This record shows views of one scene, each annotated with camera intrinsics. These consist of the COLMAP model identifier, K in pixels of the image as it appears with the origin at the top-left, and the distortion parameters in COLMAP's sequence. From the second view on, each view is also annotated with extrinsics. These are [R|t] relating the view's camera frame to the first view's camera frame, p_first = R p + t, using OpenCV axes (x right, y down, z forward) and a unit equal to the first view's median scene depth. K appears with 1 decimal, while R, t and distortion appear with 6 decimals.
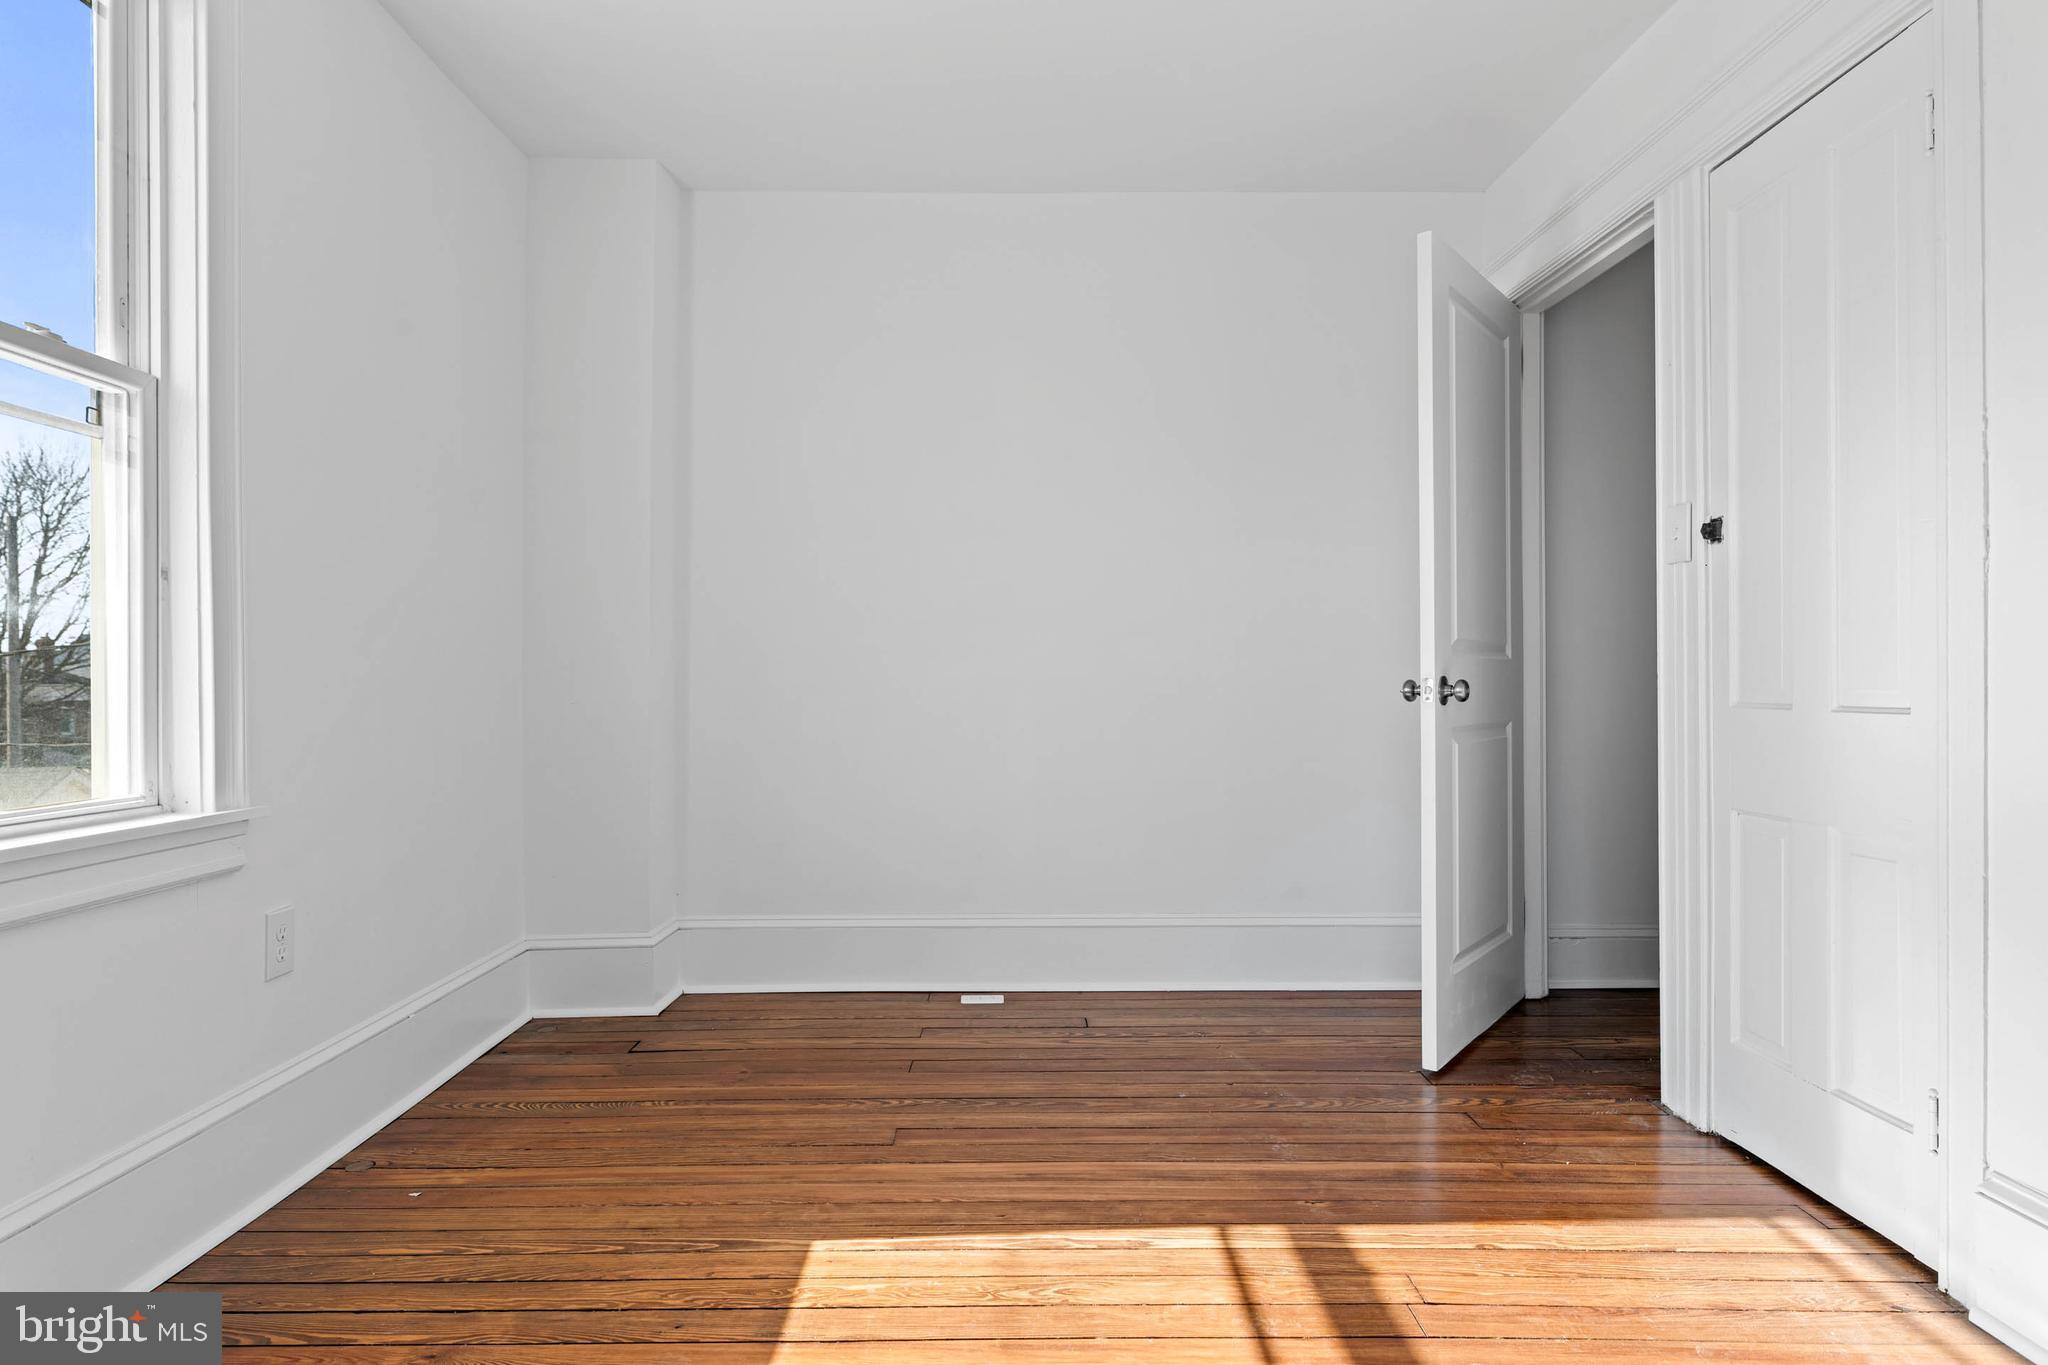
lens RADIAL K [[1185.8, 0, 1030.6], [0, 1185.8, 680.4], [0, 0, 1]] dist [0.003190, -0.001447]
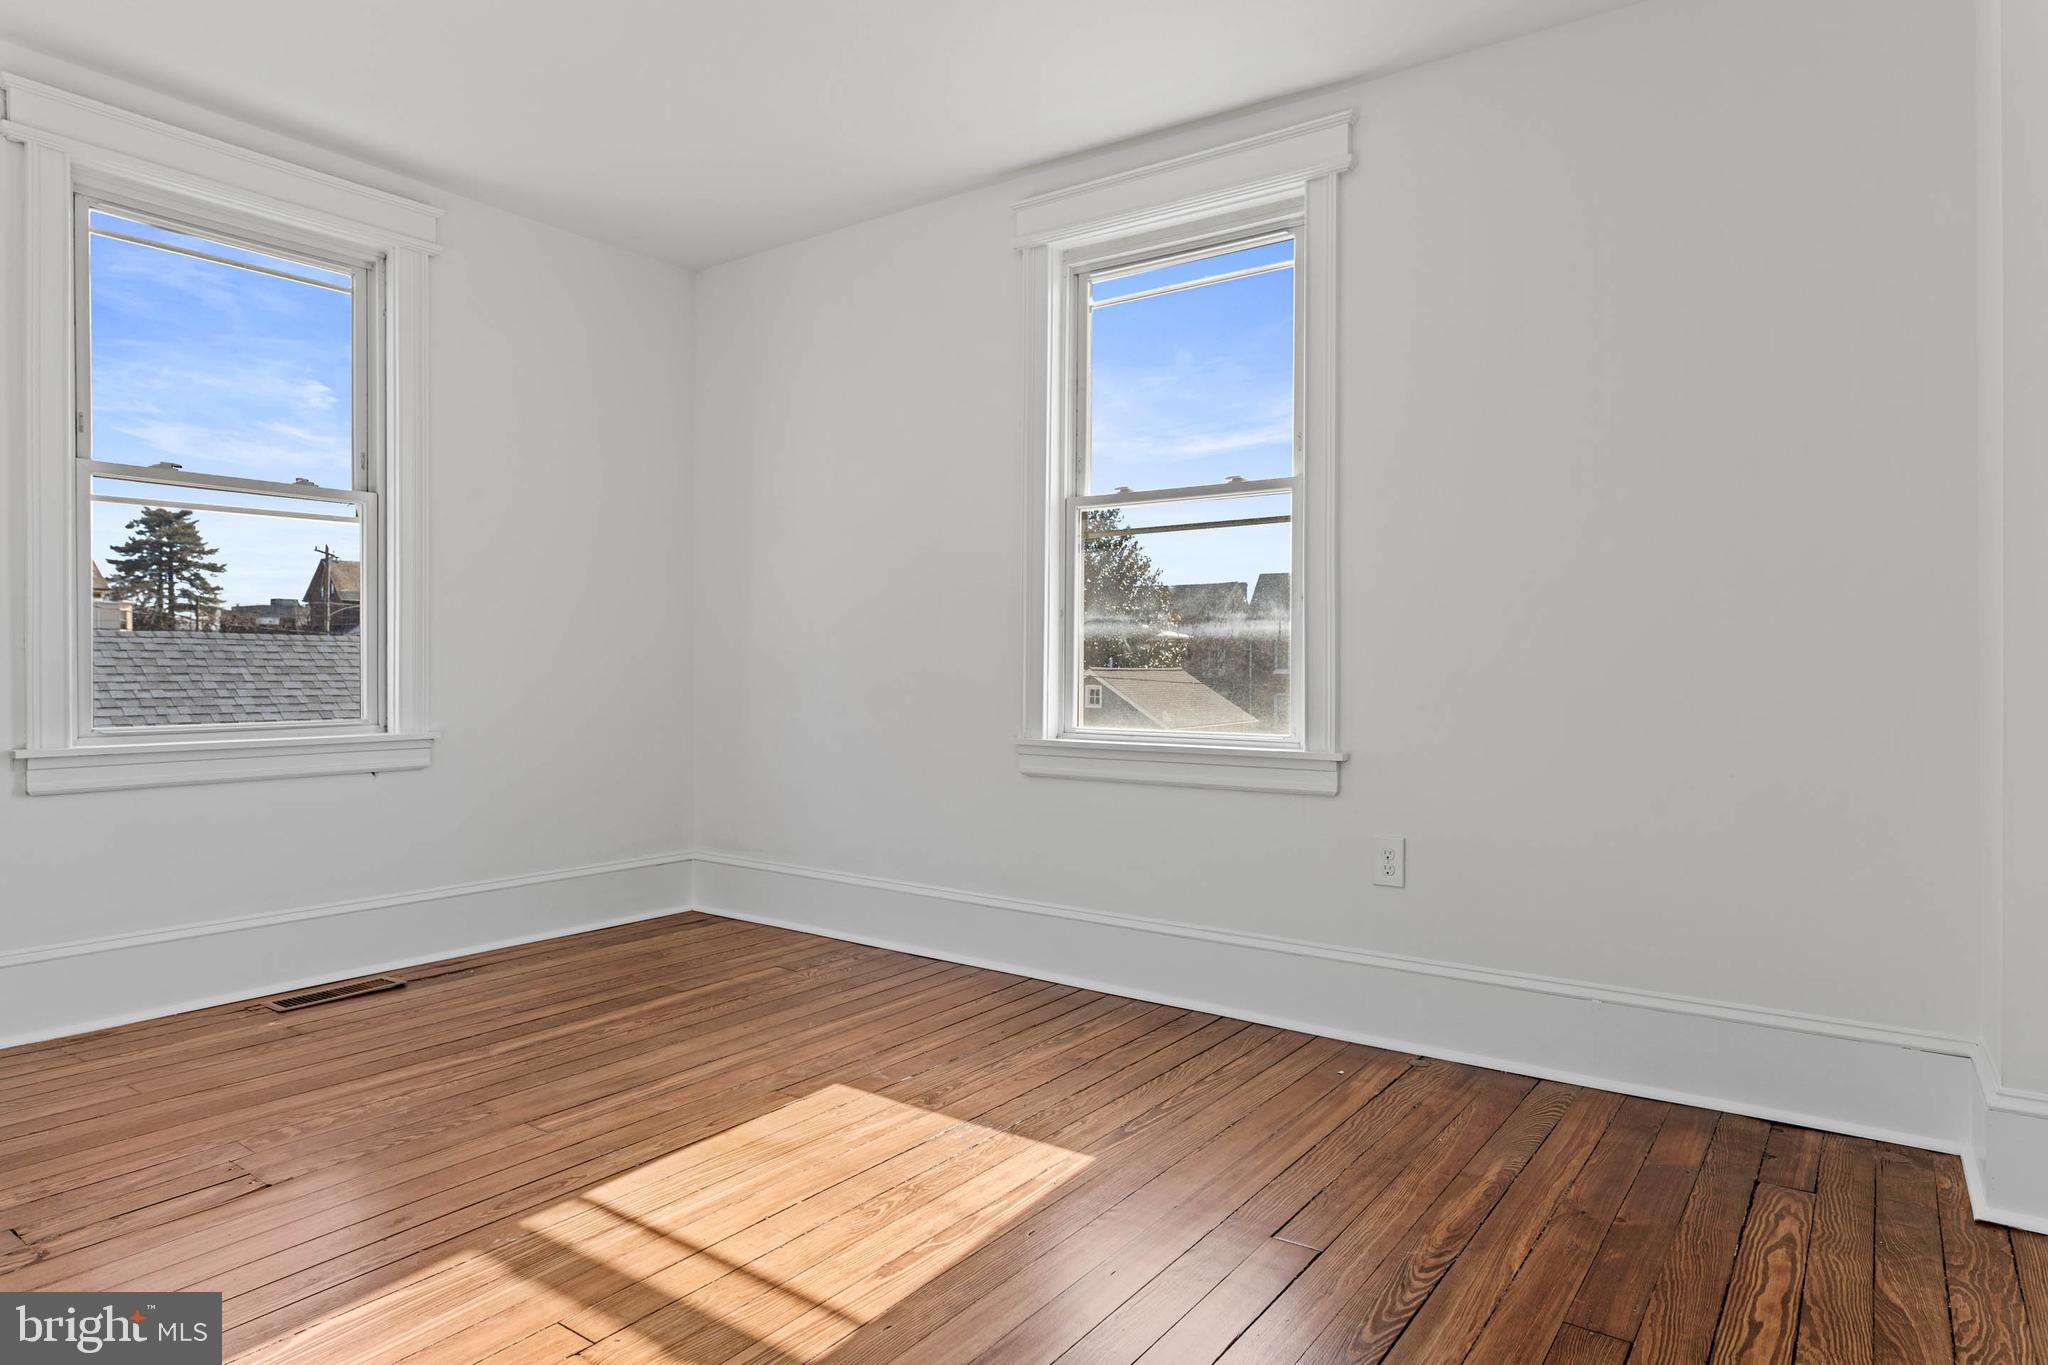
lens RADIAL K [[1185.8, 0, 1030.6], [0, 1185.8, 680.4], [0, 0, 1]] dist [0.003190, -0.001447]
pose [[-0.595335, 0.011644, -0.803393, 0.675088], [0.006608, 0.999932, 0.009595, -0.005301], [0.803450, 0.000403, -0.595372, 1.425870]]
